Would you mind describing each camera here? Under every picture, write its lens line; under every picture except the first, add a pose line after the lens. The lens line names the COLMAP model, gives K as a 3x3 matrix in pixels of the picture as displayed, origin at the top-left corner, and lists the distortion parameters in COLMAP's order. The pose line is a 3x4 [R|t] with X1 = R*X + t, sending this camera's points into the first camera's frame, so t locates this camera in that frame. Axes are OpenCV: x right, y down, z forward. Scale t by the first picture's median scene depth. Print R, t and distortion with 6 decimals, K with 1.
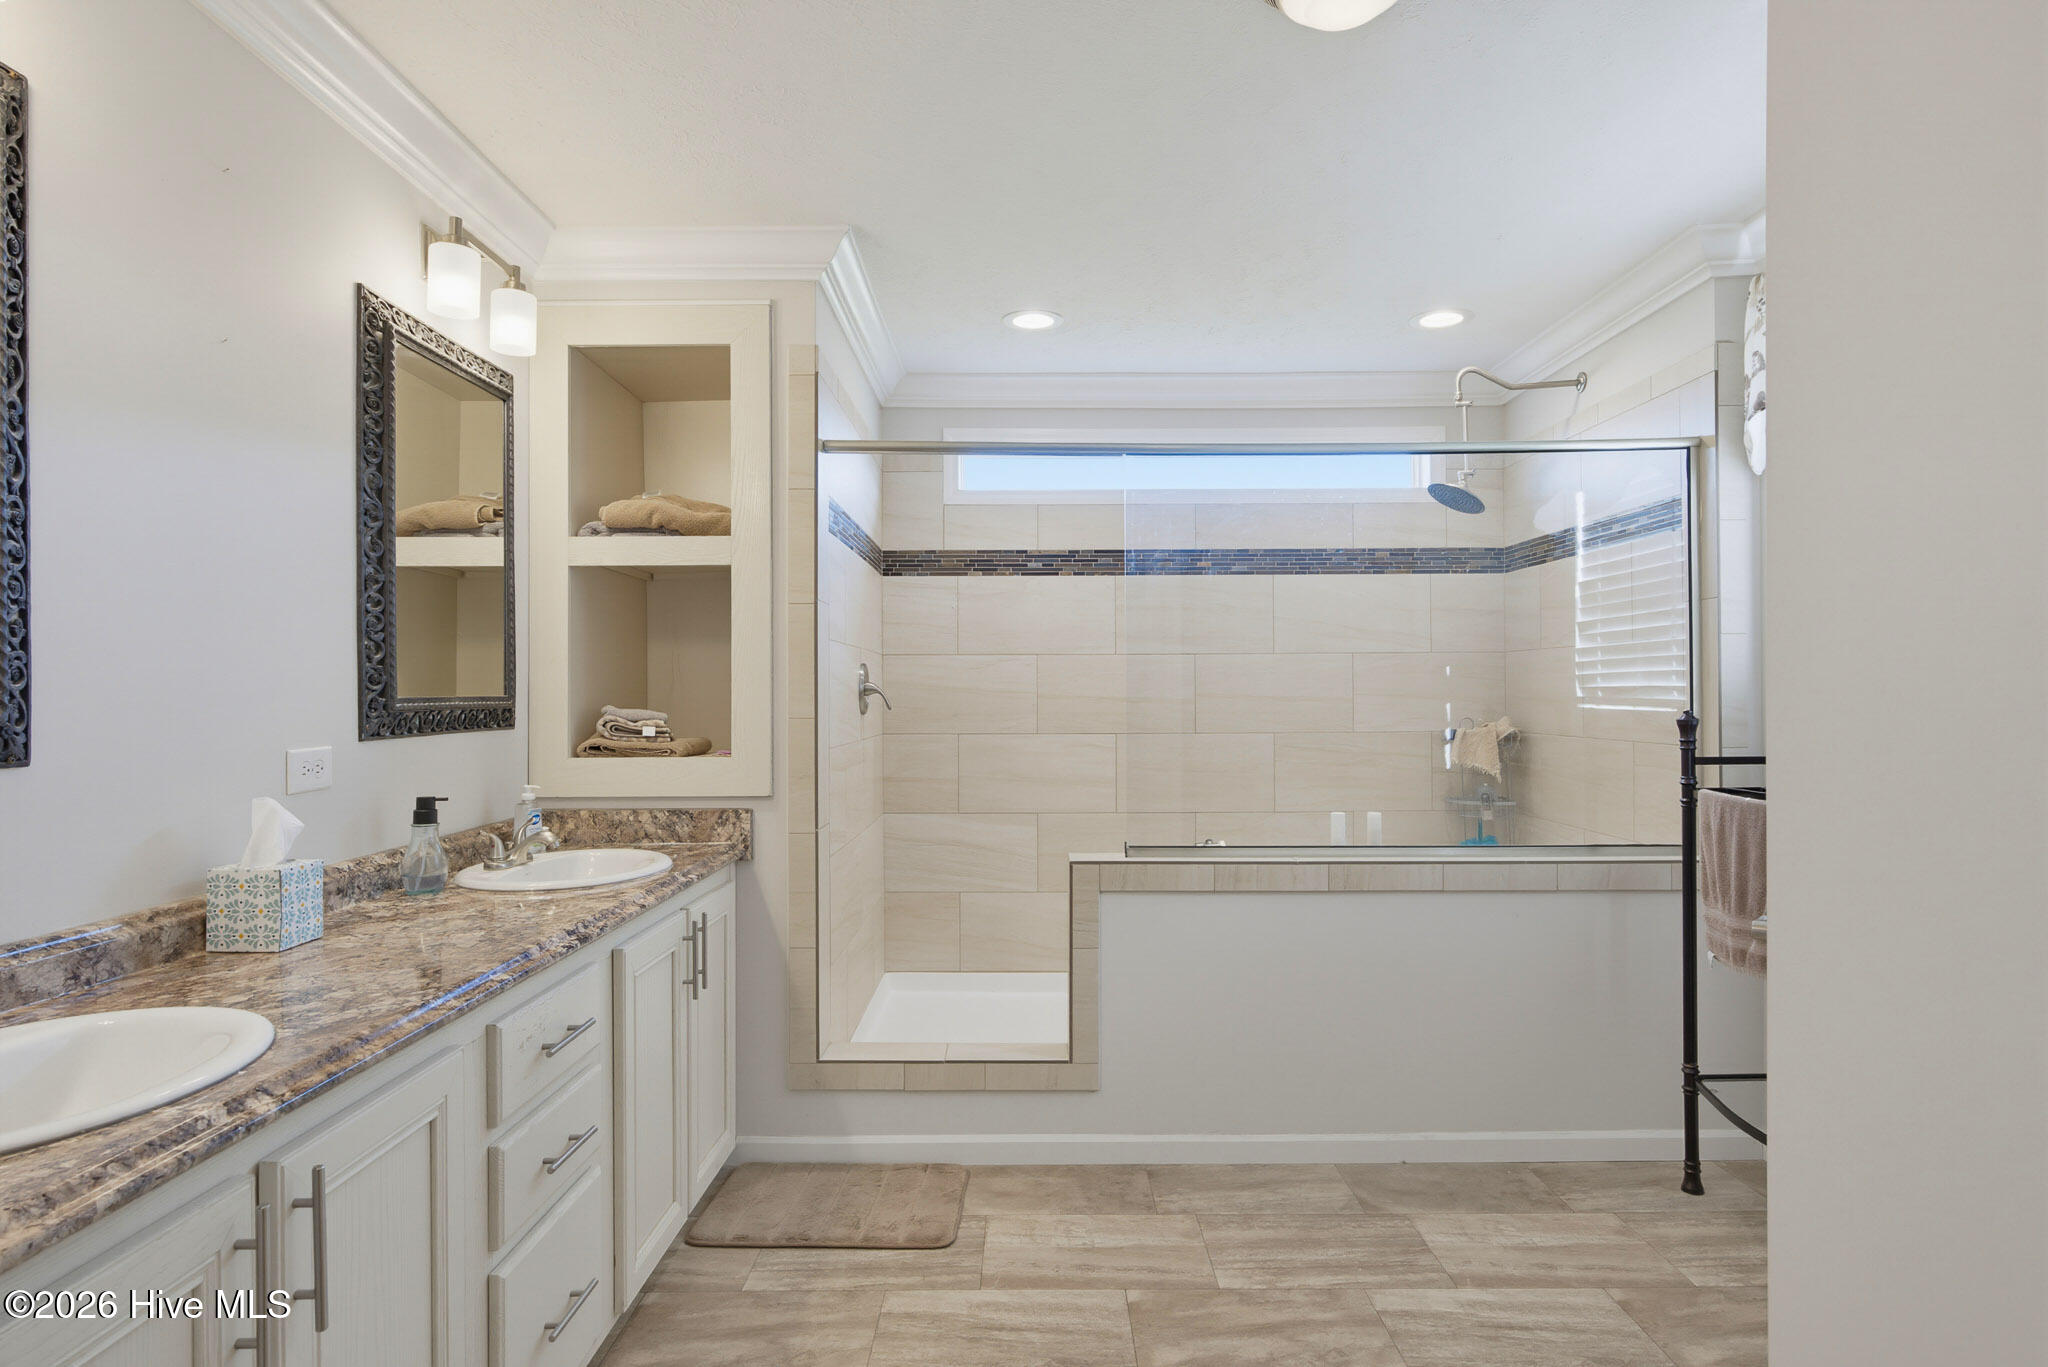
lens RADIAL K [[1148.6, 0, 1031.5], [0, 1148.6, 690.3], [0, 0, 1]] dist [-0.003861, 0.001298]
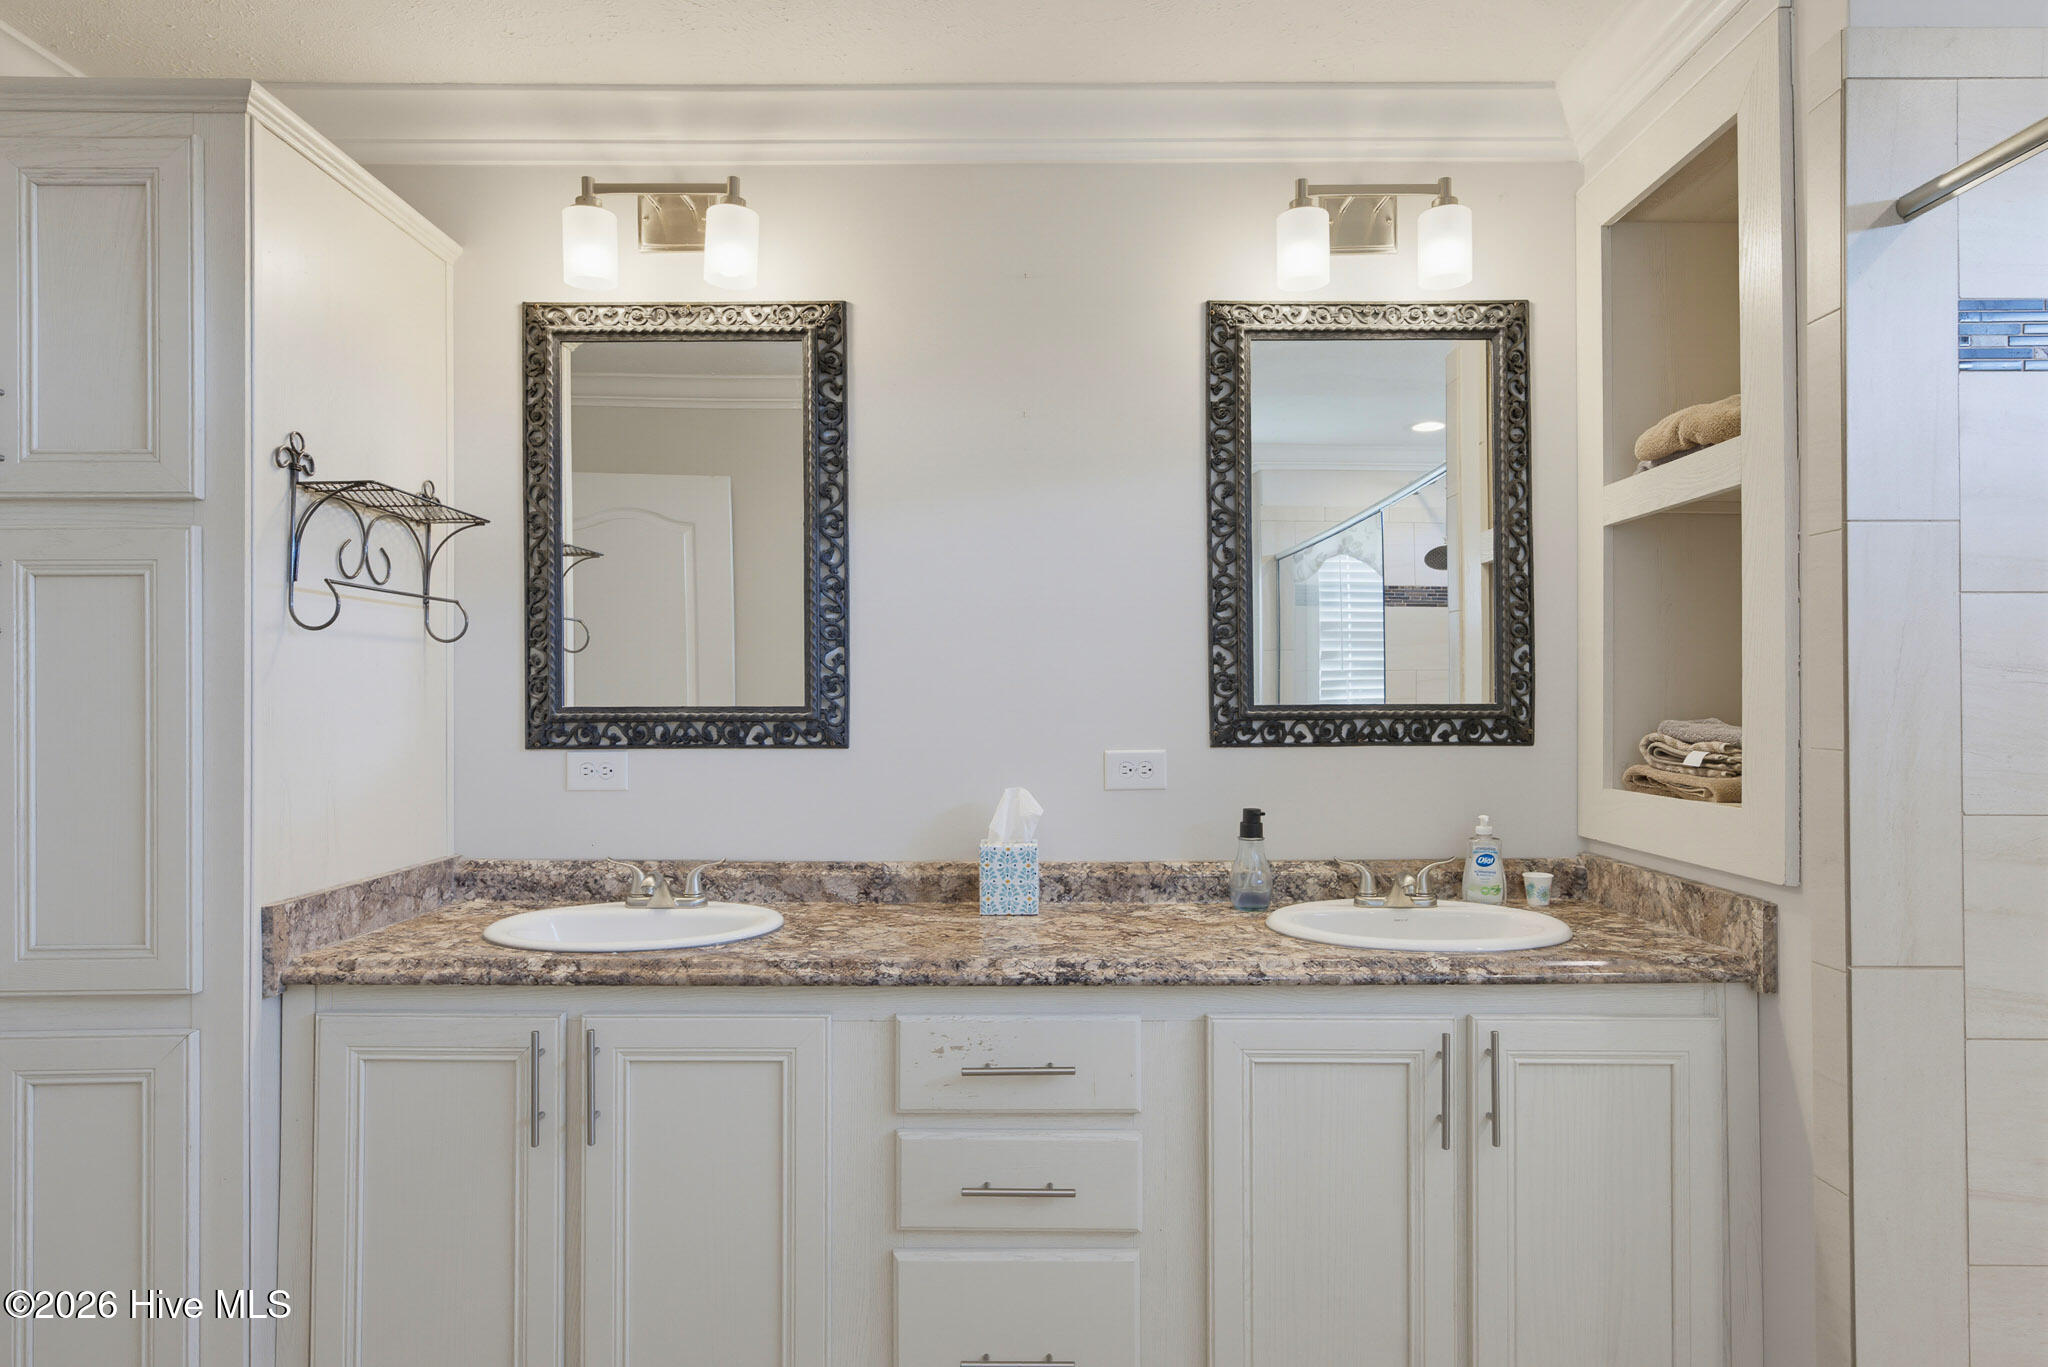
lens RADIAL K [[1148.6, 0, 1031.5], [0, 1148.6, 690.3], [0, 0, 1]] dist [-0.003861, 0.001298]
pose [[-0.006074, -0.009952, -0.999932, 0.331089], [0.000881, 0.999950, -0.009957, 0.002872], [0.999981, -0.000942, -0.006065, 0.638634]]
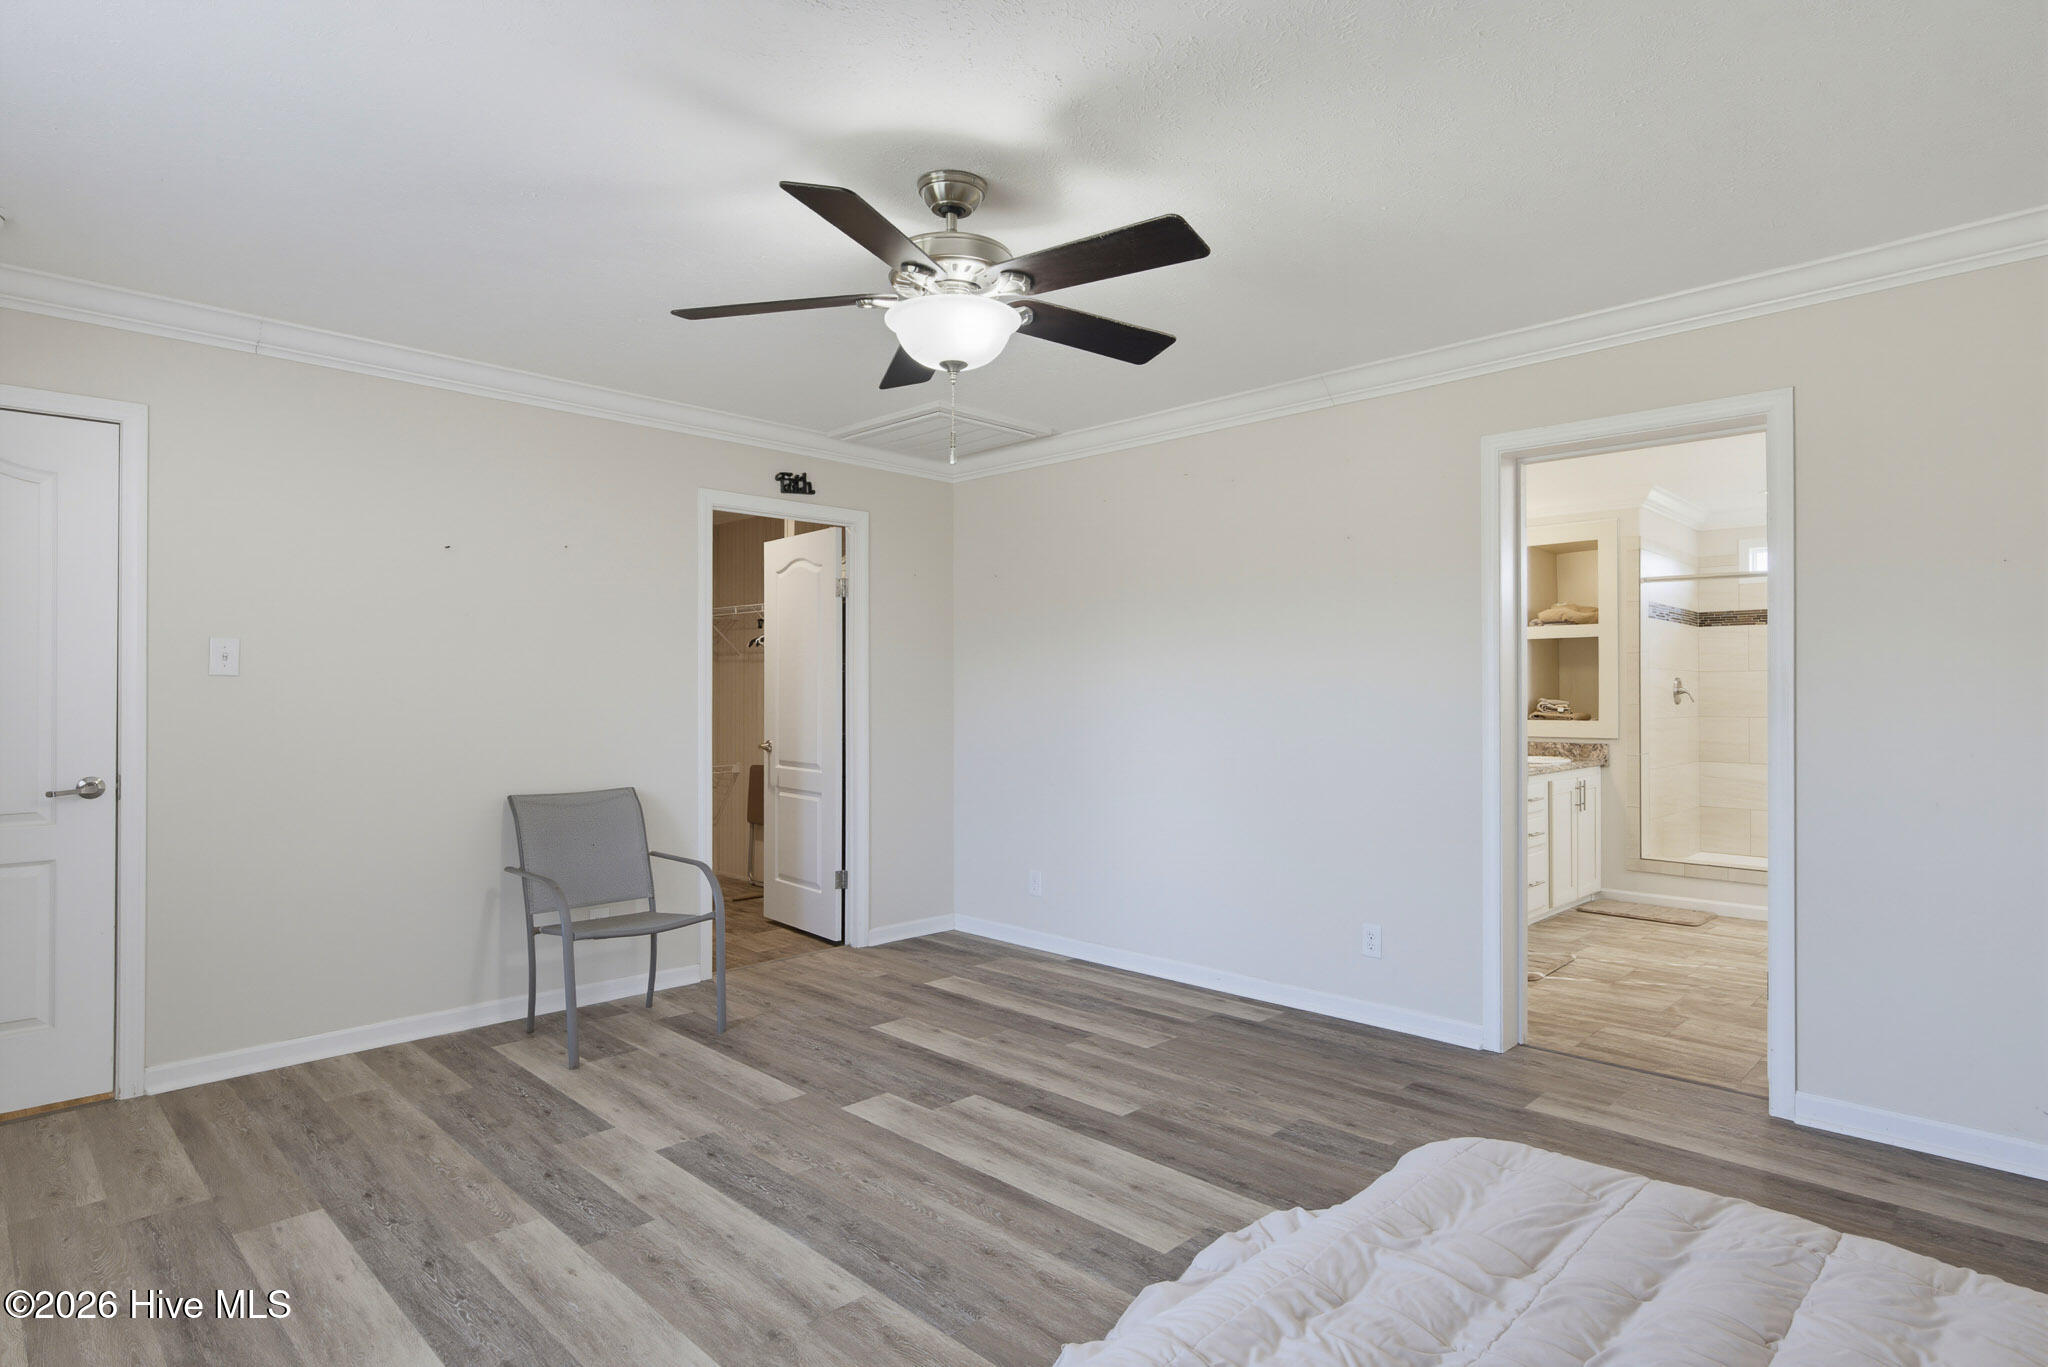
lens RADIAL K [[1104.9, 0, 1030.7], [0, 1104.9, 686.1], [0, 0, 1]] dist [-0.017857, 0.011765]
pose [[0.721703, -0.004156, -0.692190, 0.434528], [-0.001828, 0.999967, -0.007910, 0.008333], [0.692200, 0.006974, 0.721672, -1.348452]]
